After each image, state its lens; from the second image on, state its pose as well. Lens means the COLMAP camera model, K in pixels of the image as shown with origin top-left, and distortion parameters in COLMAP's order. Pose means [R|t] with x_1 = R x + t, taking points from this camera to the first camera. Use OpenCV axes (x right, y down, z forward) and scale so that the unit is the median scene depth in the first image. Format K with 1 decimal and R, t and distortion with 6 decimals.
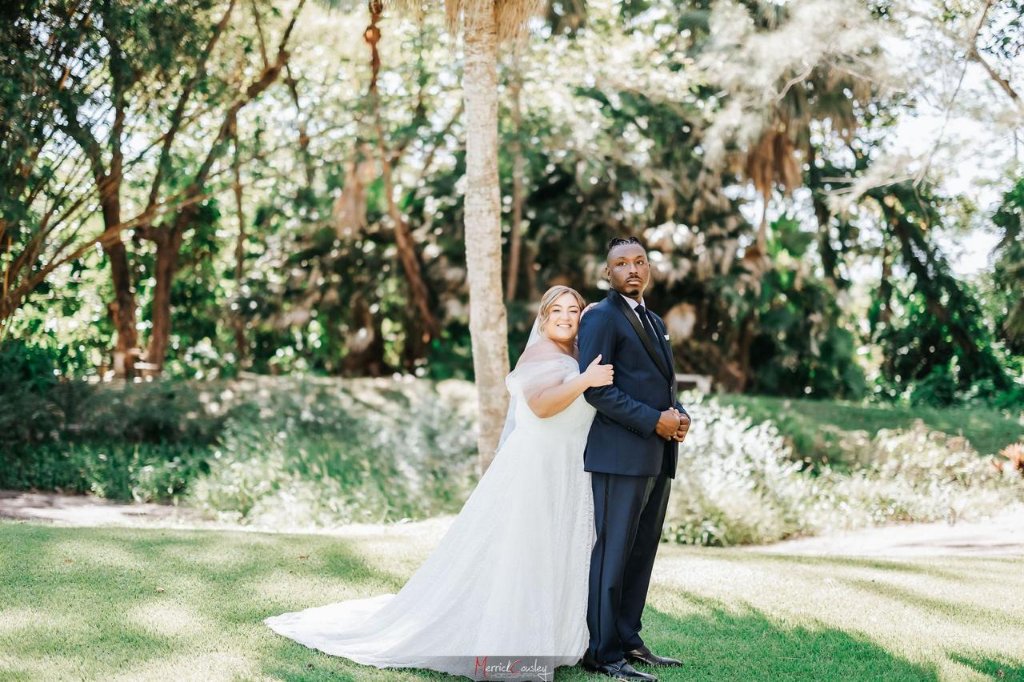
lens RADIAL K [[955.4, 0, 511.8], [0, 955.4, 341.3], [0, 0, 1]] dist [0.037985, 0.002107]
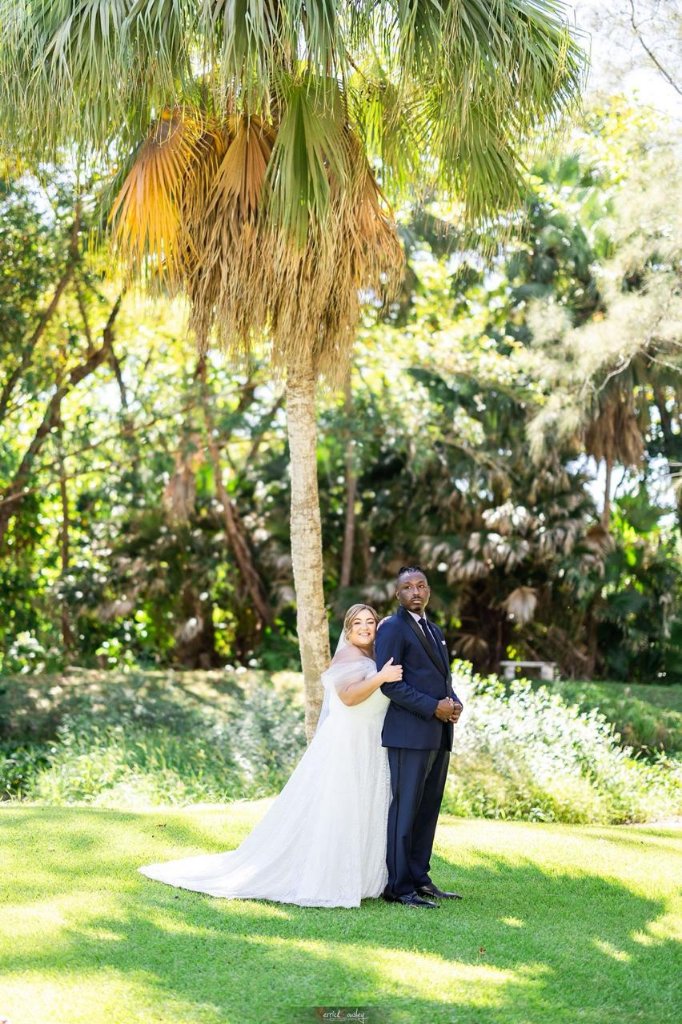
lens RADIAL K [[1735.8, 0, 341.1], [0, 1735.8, 490.8], [0, 0, 1]] dist [-0.015528, 1.438592]
pose [[0.999008, -0.020863, -0.039338, 0.066989], [0.018939, 0.998636, -0.048656, -0.055172], [0.040300, 0.047862, 0.998041, -0.769774]]
